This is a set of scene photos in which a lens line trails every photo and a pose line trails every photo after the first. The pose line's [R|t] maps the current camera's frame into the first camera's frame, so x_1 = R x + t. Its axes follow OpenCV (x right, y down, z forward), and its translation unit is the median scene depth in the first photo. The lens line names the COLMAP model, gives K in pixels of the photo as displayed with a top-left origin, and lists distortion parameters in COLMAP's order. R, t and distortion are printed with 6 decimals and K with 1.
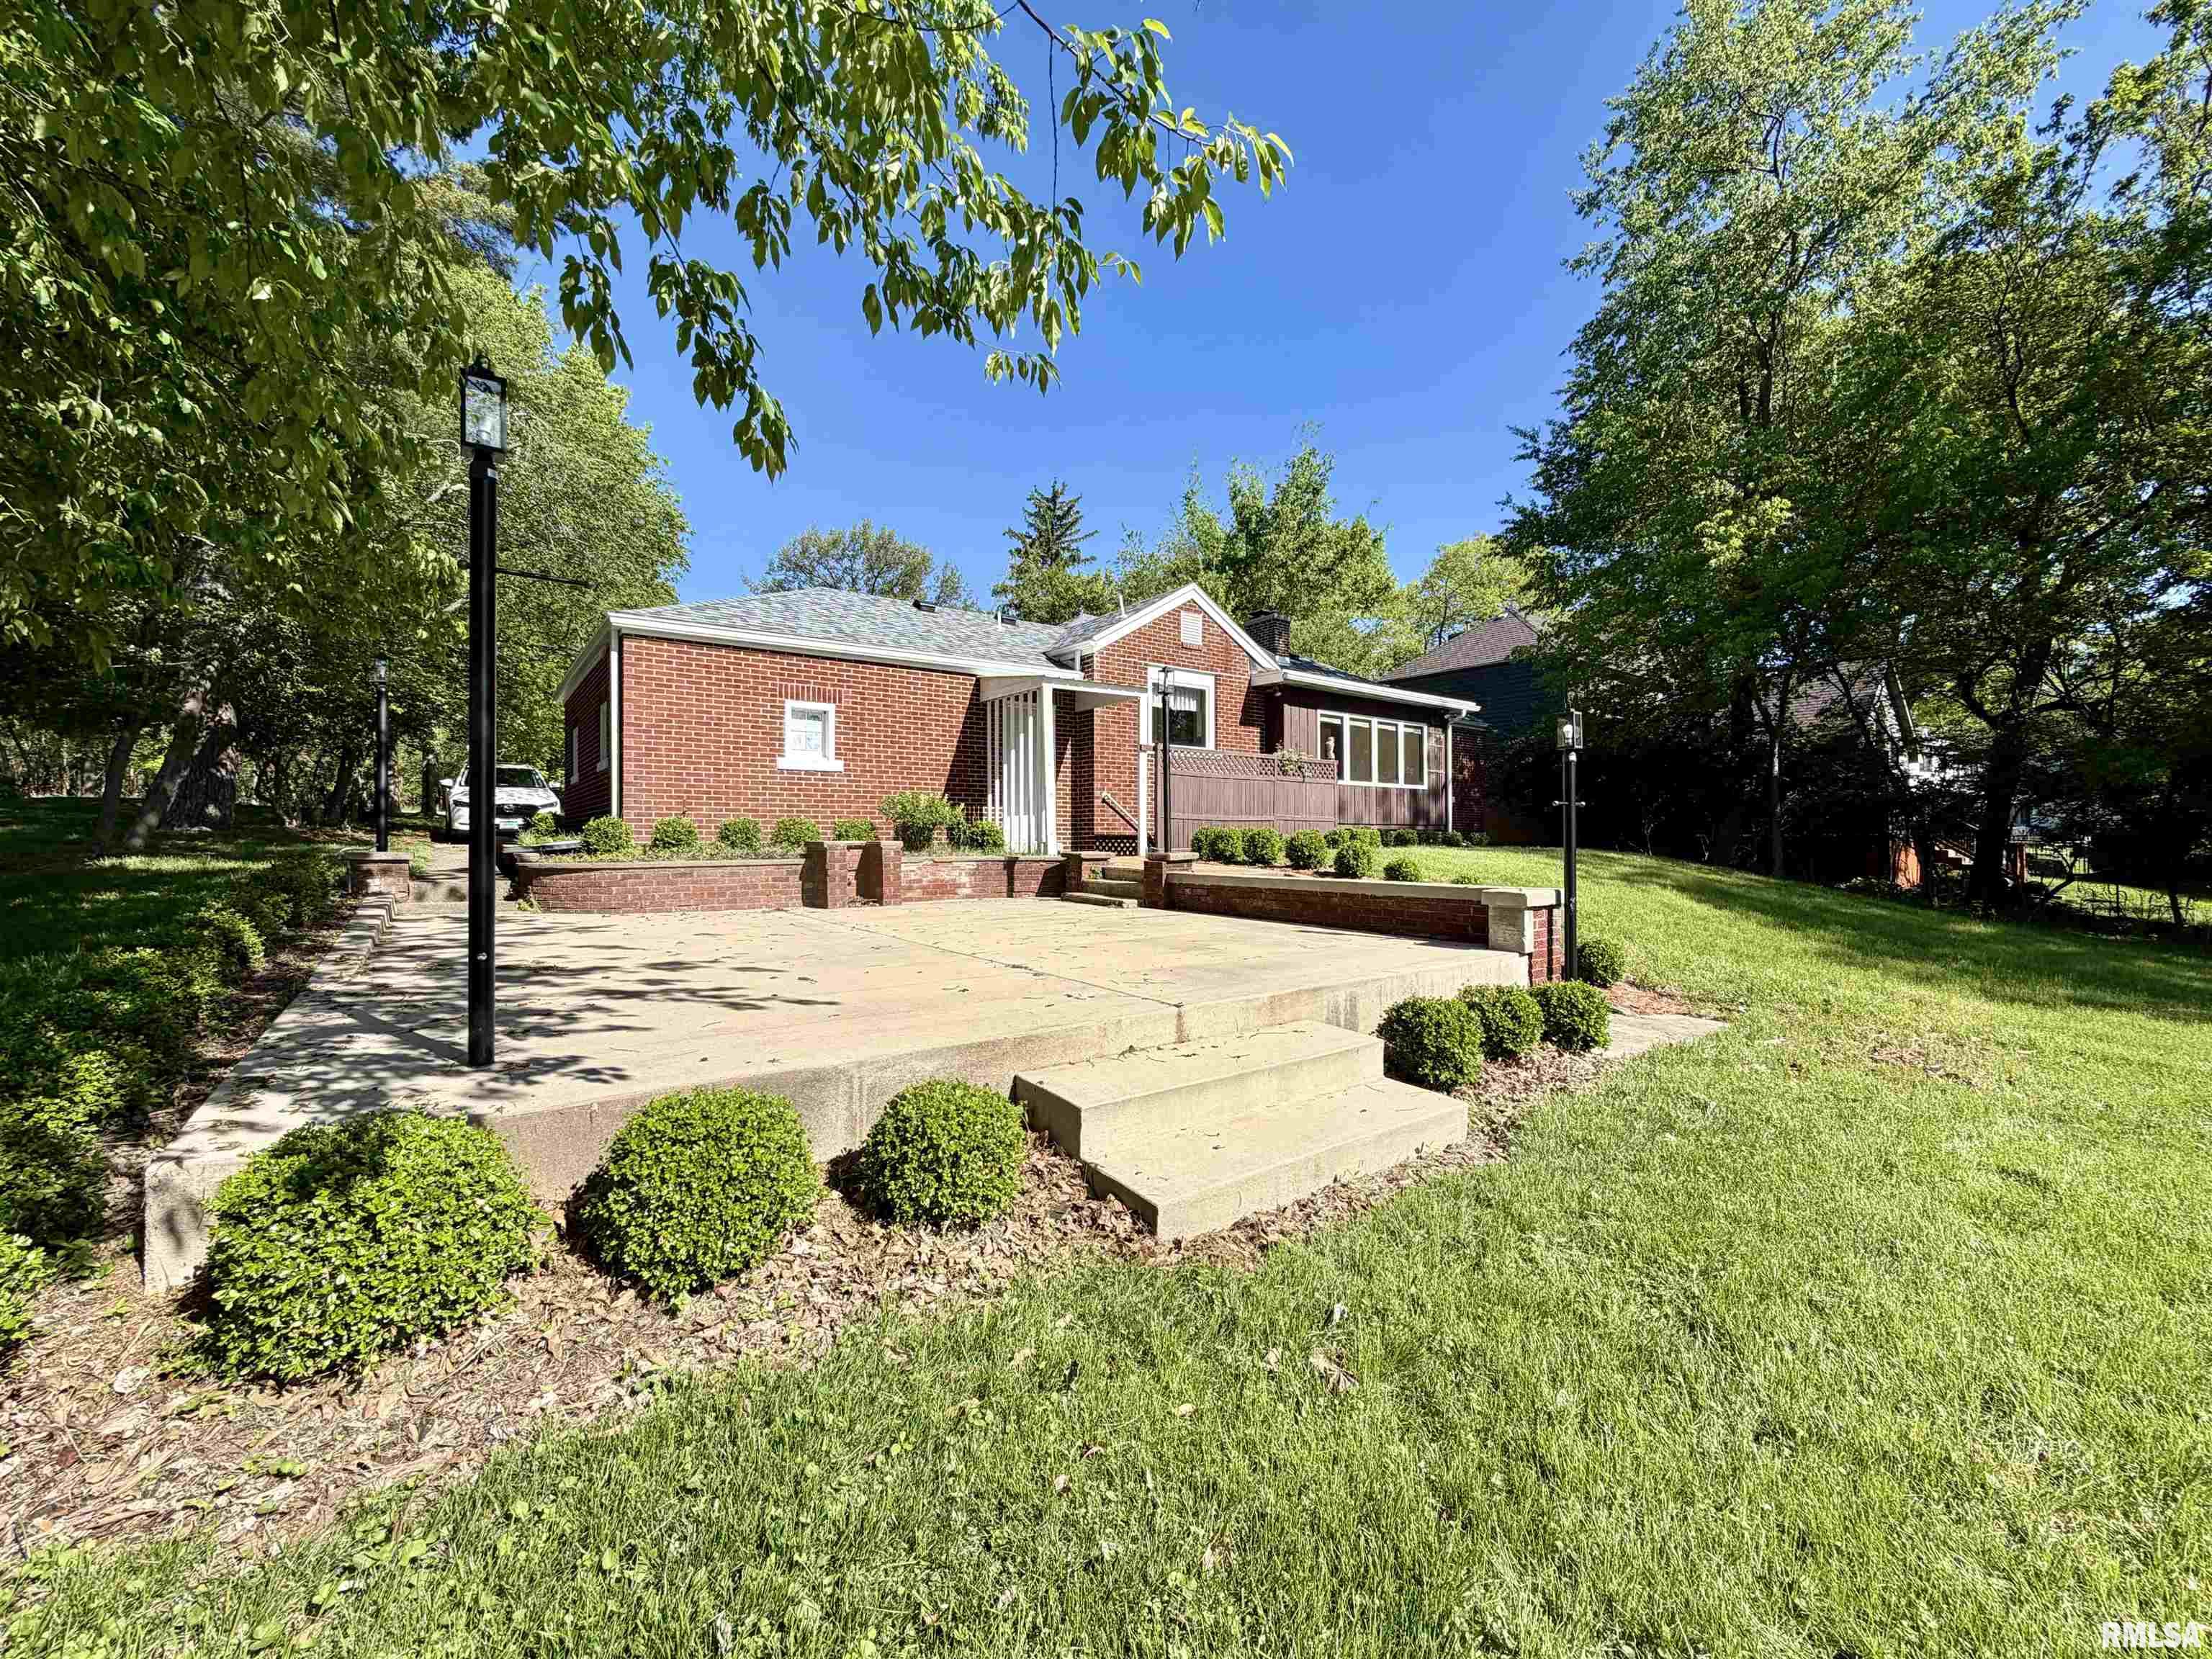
lens RADIAL K [[885.6, 0, 1106.0], [0, 885.6, 829.5], [0, 0, 1]] dist [0.002204, 0.000431]
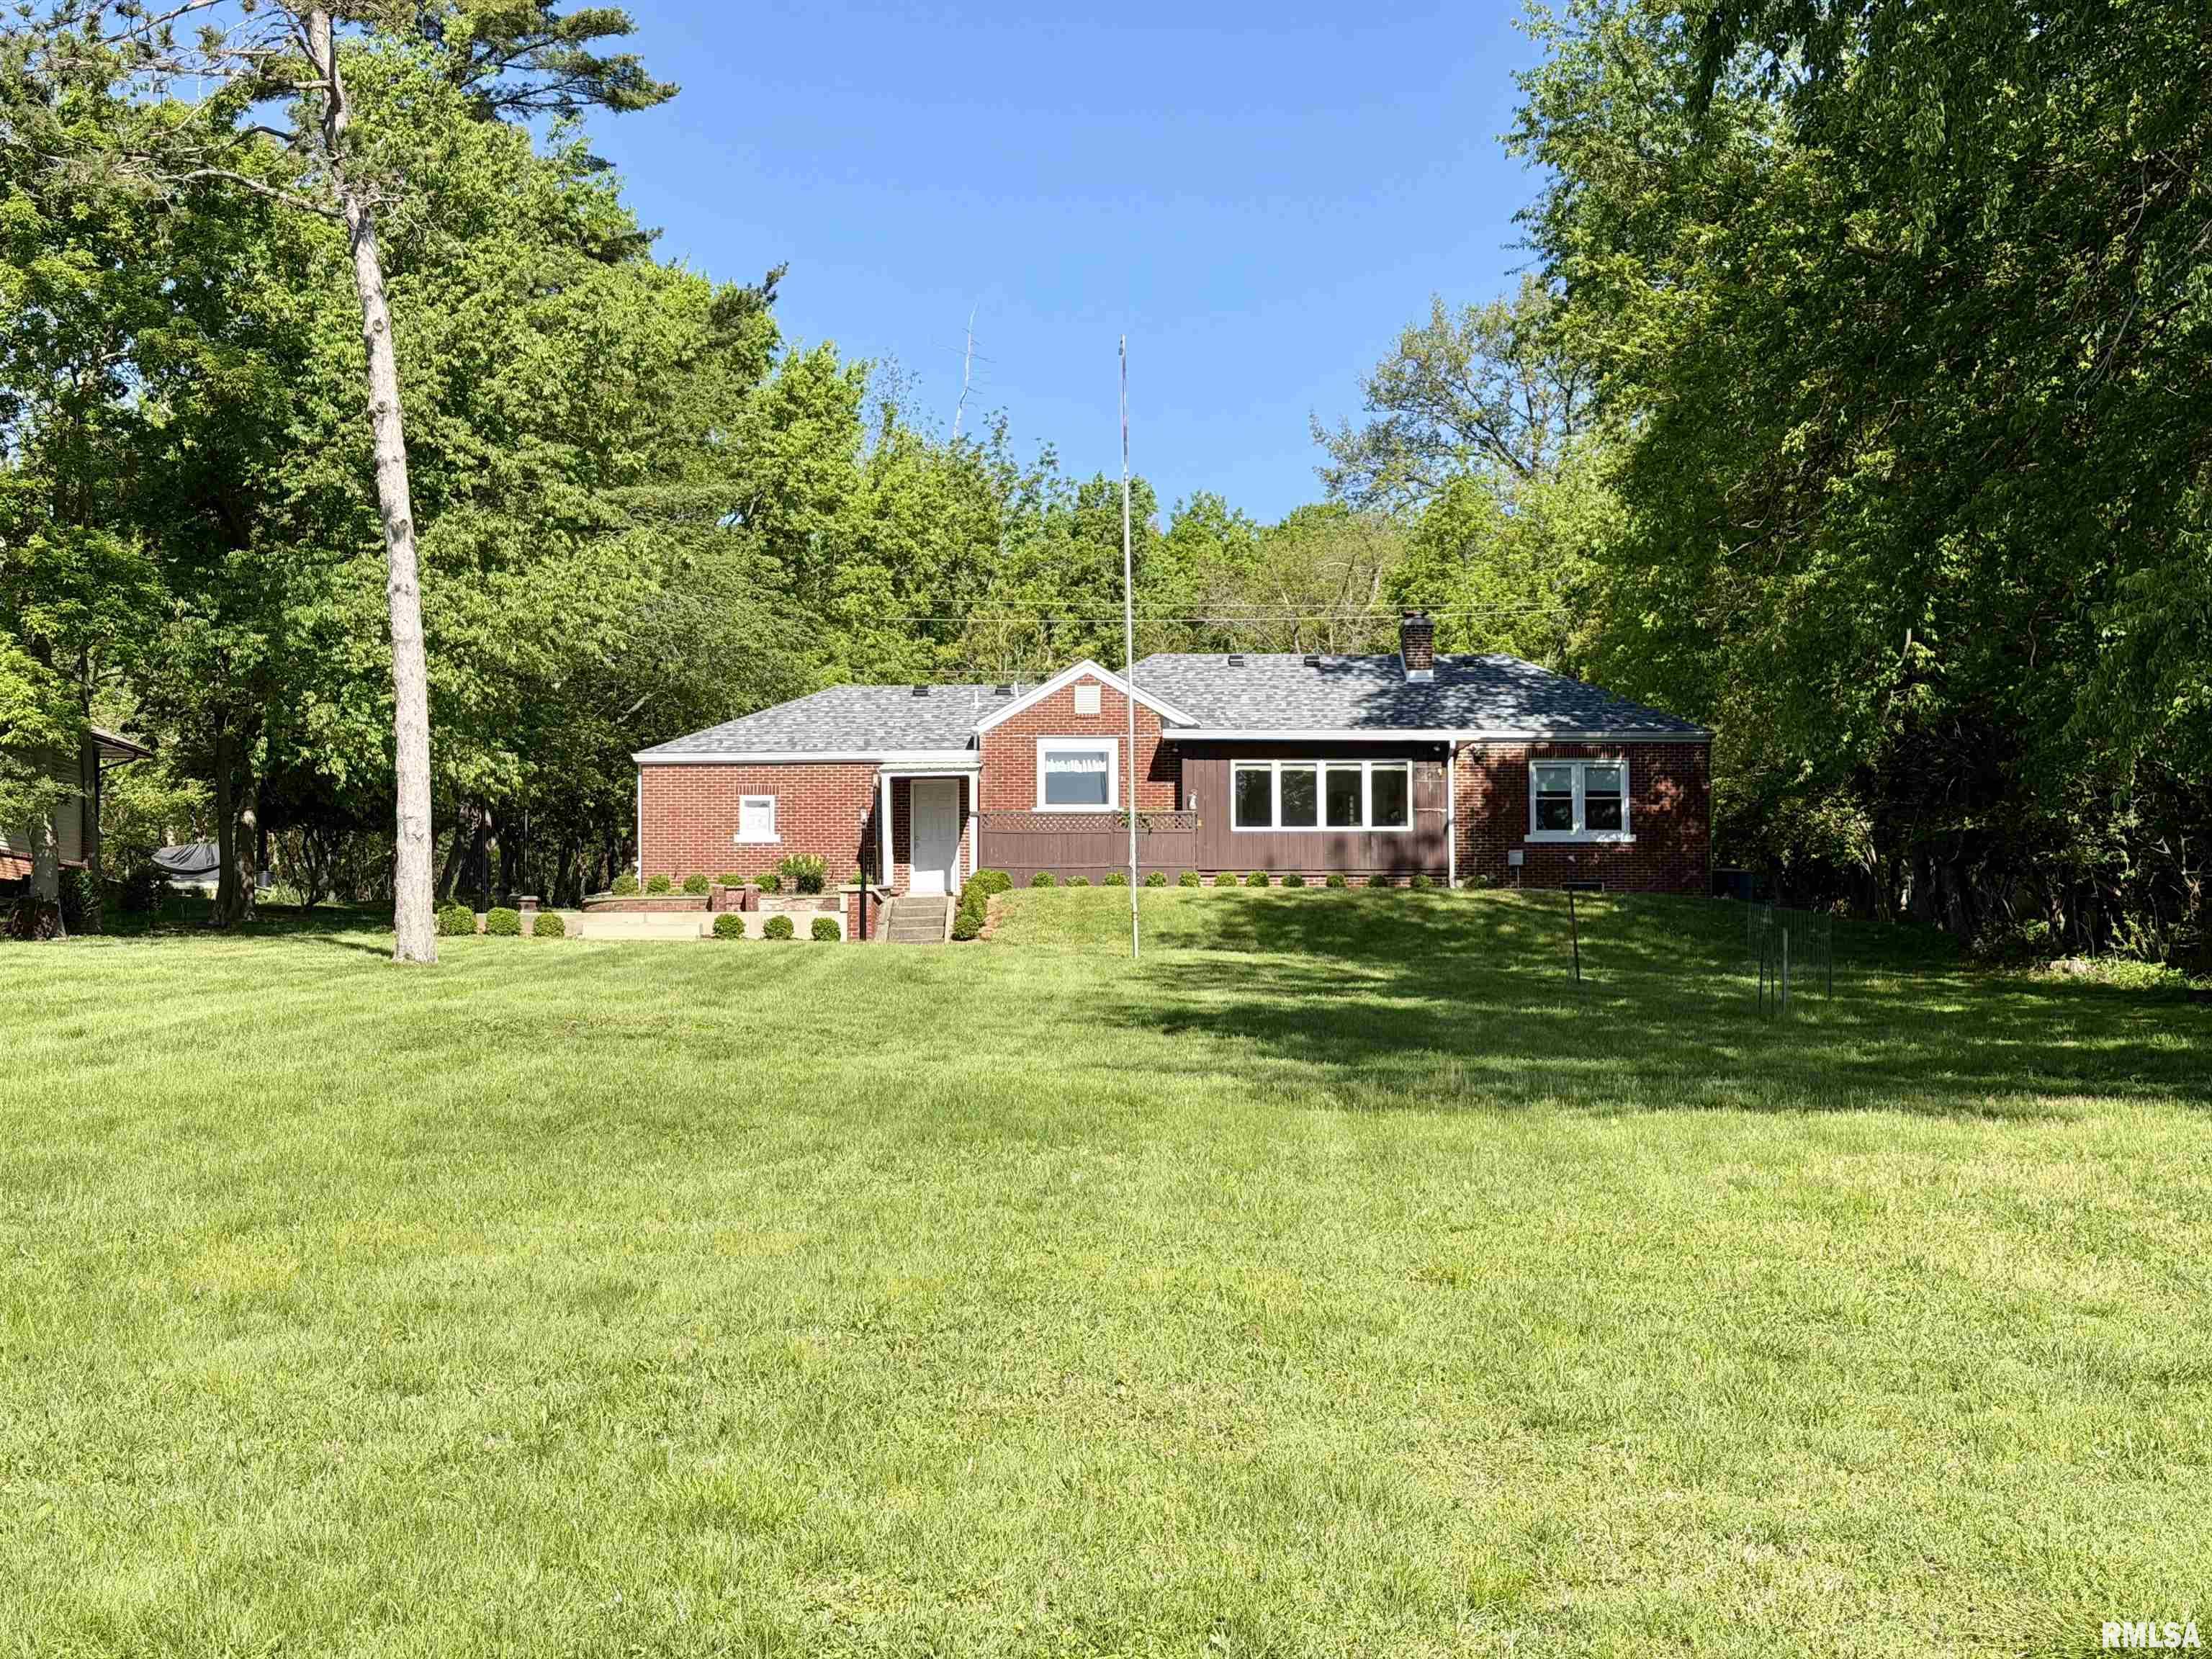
lens RADIAL K [[3073.7, 0, 1098.5], [0, 3073.7, 841.8], [0, 0, 1]] dist [0.193566, -0.406249]
pose [[0.802311, -0.041018, -0.595496, 2.359193], [0.009555, 0.998391, -0.055896, 0.166238], [0.596830, 0.039156, 0.801412, -2.051493]]
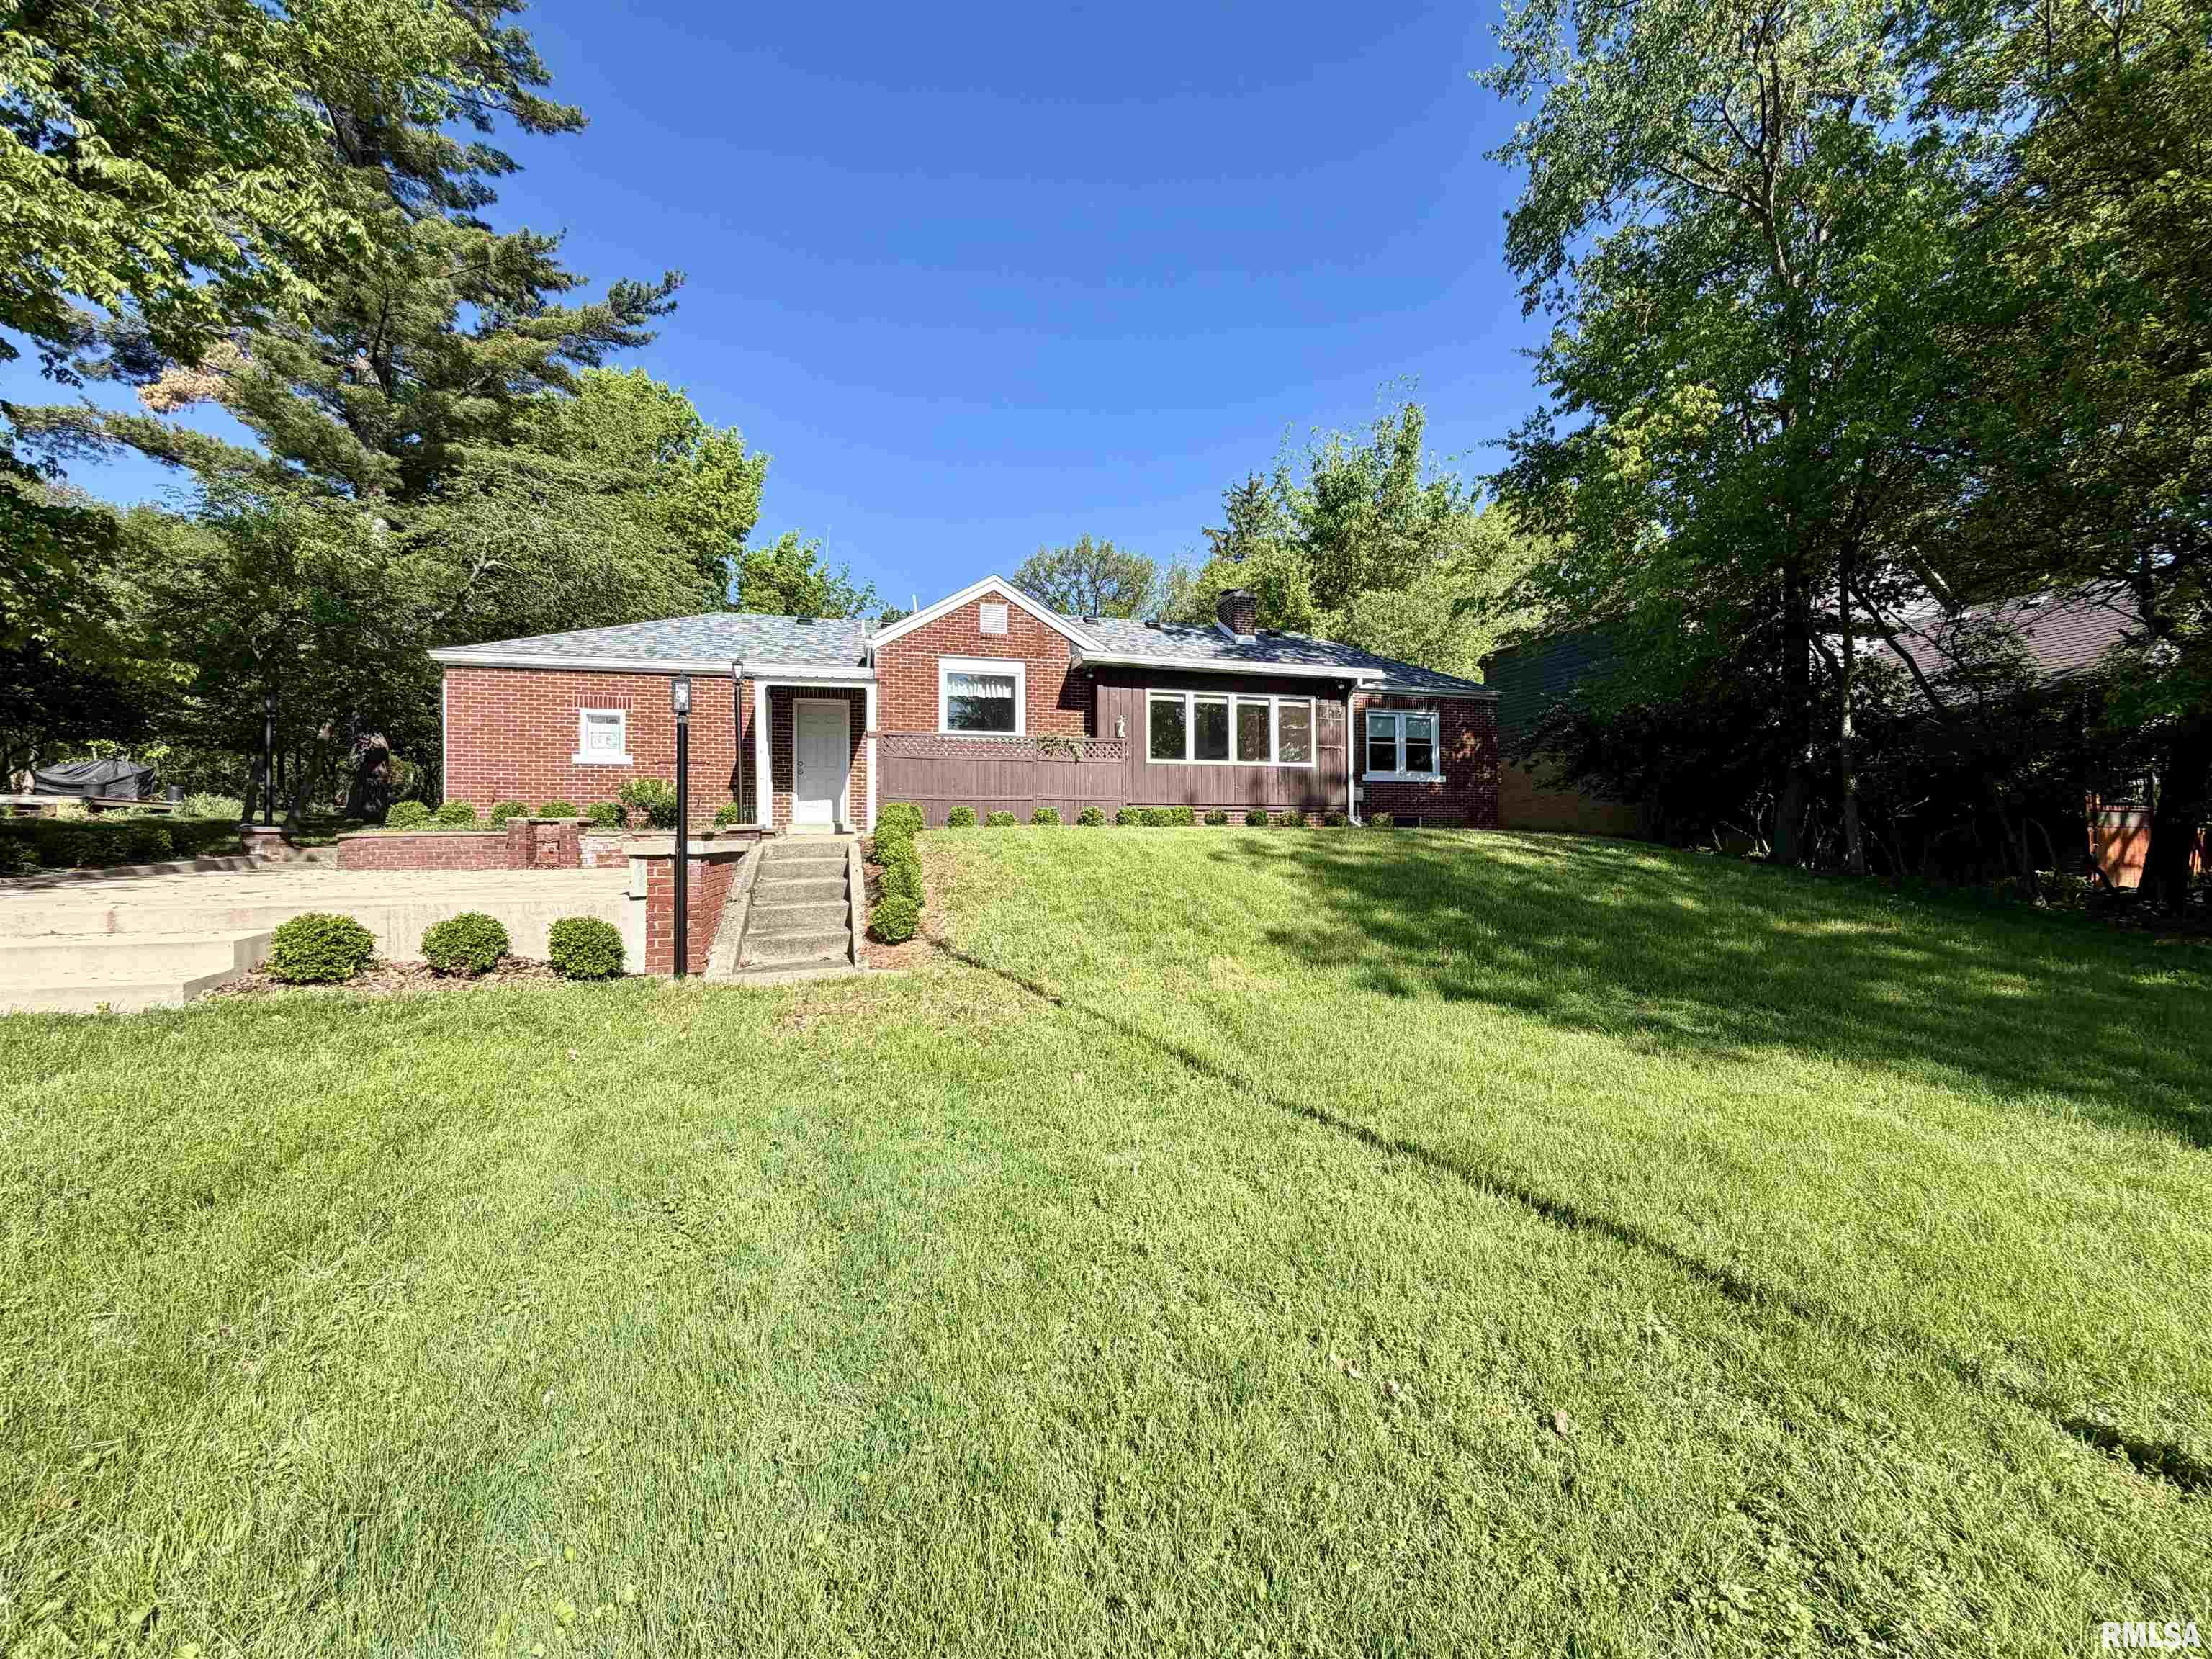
lens RADIAL K [[880.0, 0, 1109.0], [0, 880.0, 831.1], [0, 0, 1]] dist [-0.001176, -0.000410]
pose [[0.934687, -0.004908, -0.355438, 0.577960], [0.005992, 0.999980, 0.001948, 0.022112], [0.355421, -0.003951, 0.934698, 0.074564]]
